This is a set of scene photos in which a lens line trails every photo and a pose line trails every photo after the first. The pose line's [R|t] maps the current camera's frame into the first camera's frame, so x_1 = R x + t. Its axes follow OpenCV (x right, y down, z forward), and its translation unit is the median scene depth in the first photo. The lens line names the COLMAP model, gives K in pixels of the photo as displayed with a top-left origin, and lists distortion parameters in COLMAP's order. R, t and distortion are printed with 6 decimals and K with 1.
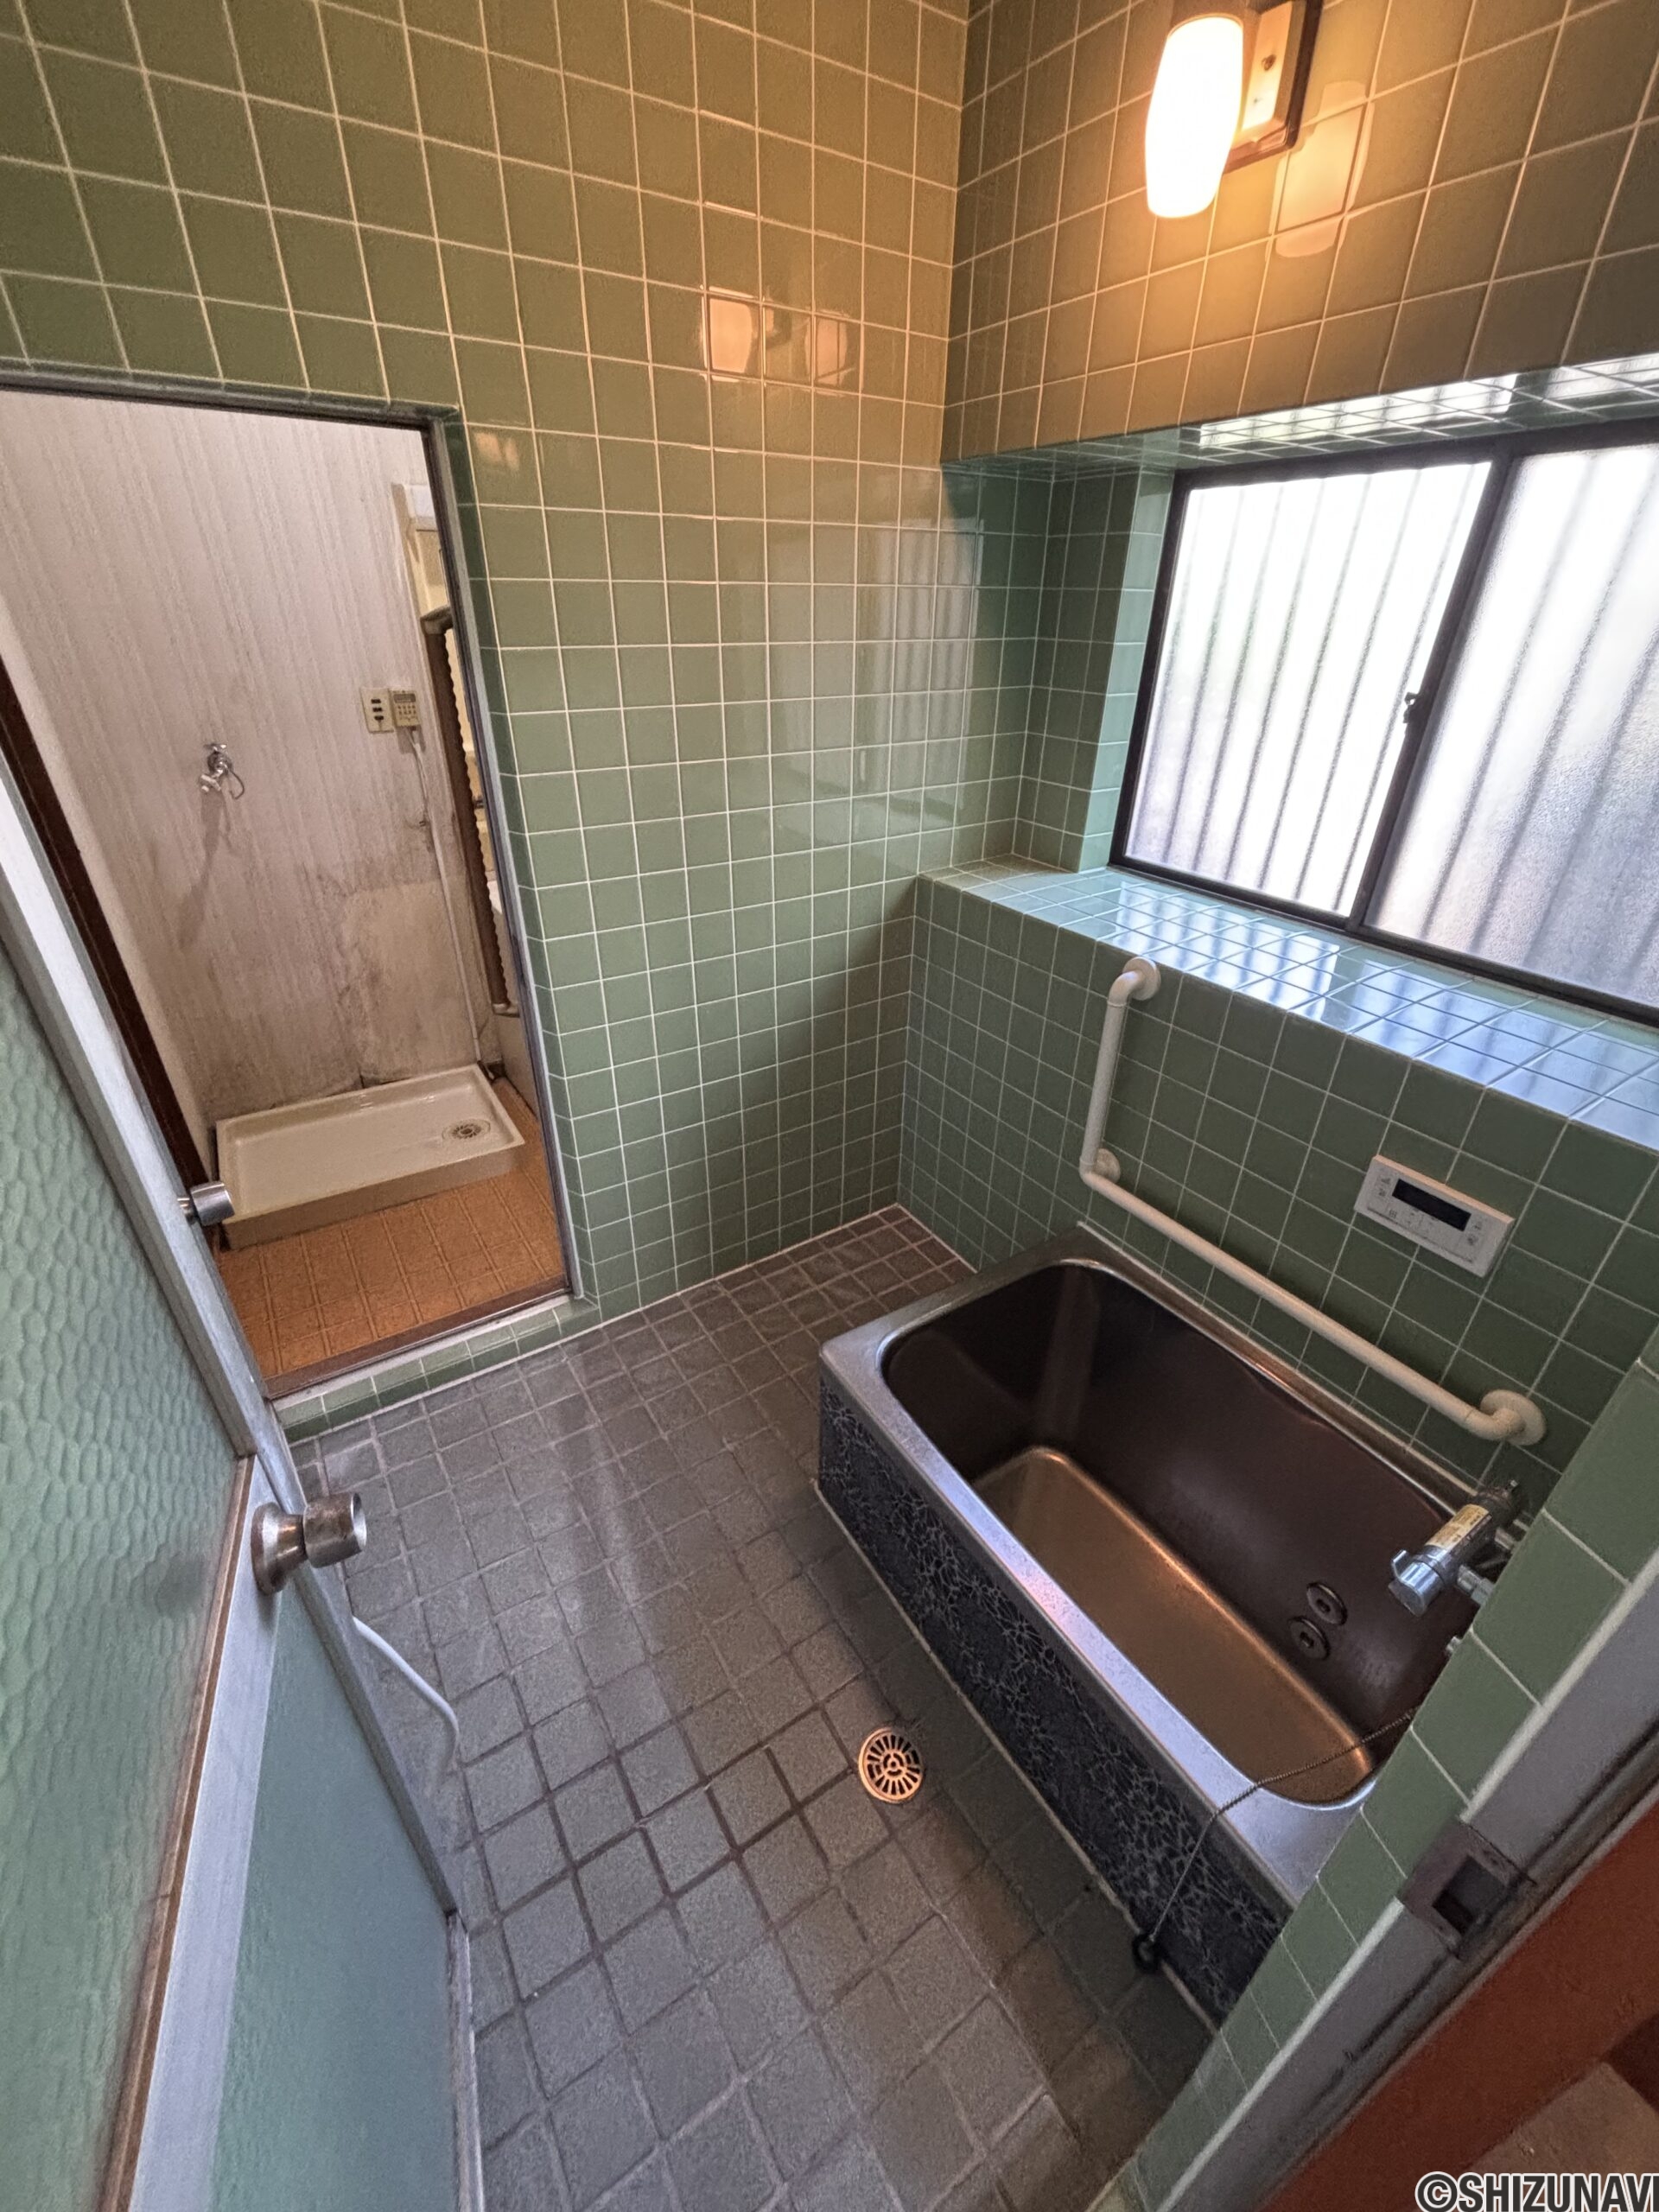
lens RADIAL K [[890.0, 0, 815.7], [0, 890.0, 1107.9], [0, 0, 1]] dist [0.006103, -0.001989]
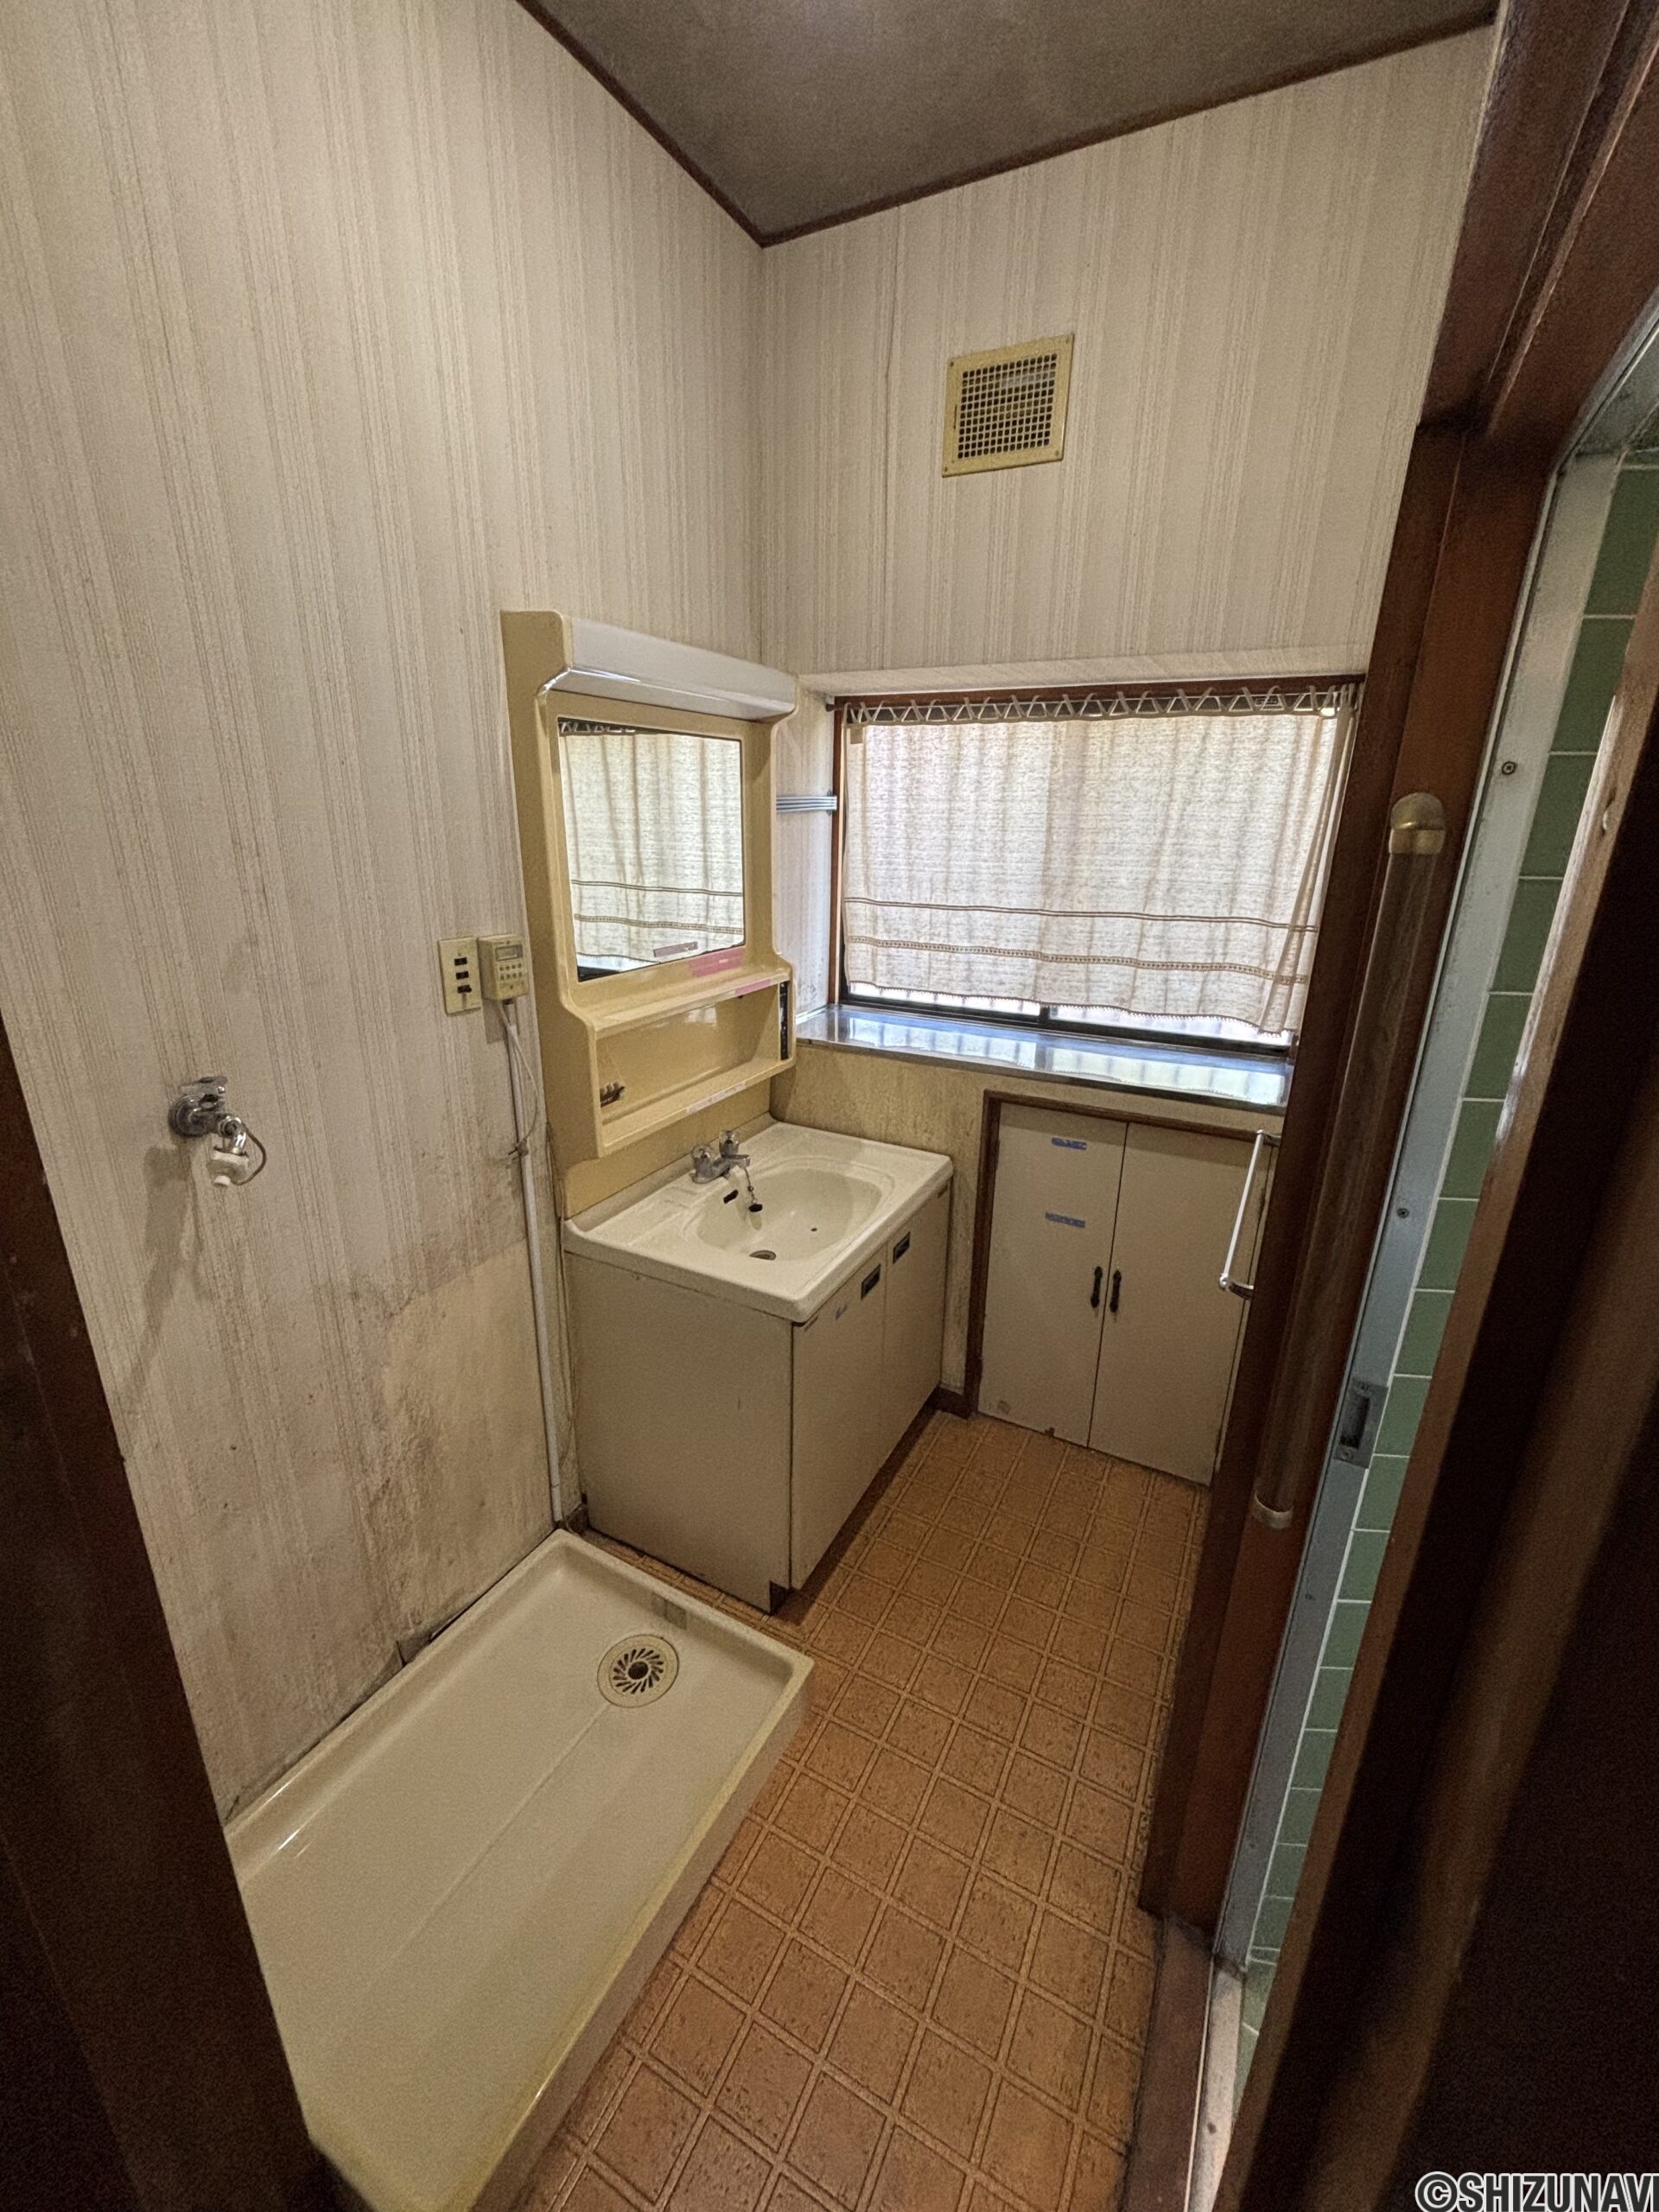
lens RADIAL K [[890.0, 0, 826.1], [0, 890.0, 1118.6], [0, 0, 1]] dist [0.006103, -0.001989]
pose [[0.873849, -0.151193, 0.462092, -0.530491], [0.234519, 0.963621, -0.128201, -0.222774], [-0.425899, 0.220398, 0.877517, 0.410211]]
